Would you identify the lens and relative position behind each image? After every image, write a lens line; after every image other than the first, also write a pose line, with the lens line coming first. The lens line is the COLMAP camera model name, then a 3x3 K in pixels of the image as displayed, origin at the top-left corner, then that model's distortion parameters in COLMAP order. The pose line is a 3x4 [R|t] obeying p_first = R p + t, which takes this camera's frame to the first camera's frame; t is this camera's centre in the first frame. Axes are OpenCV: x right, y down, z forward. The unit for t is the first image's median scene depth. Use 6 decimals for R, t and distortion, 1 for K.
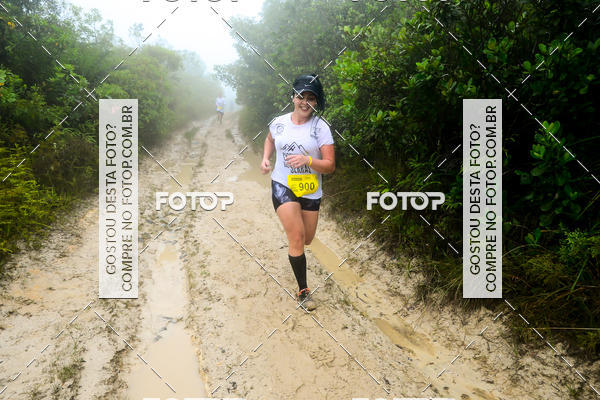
lens RADIAL K [[458.9, 0, 308.1], [0, 458.9, 209.9], [0, 0, 1]] dist [-0.123623, 0.119287]
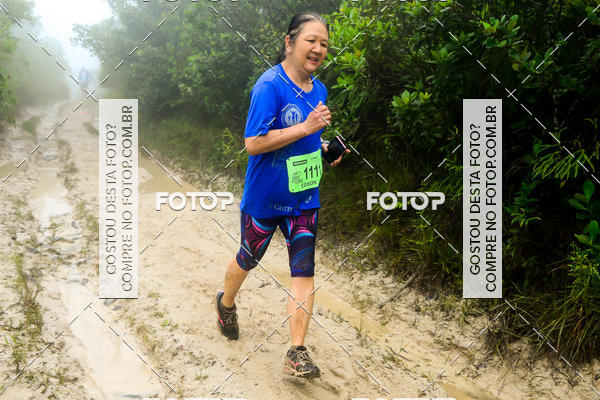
lens RADIAL K [[643.4, 0, 314.4], [0, 643.4, 209.7], [0, 0, 1]] dist [-0.036245, 0.176883]
pose [[0.979106, 0.010650, 0.203072, -0.208732], [0.000578, 0.998478, -0.055152, 0.026514], [-0.203350, 0.054117, 0.977609, 0.057501]]
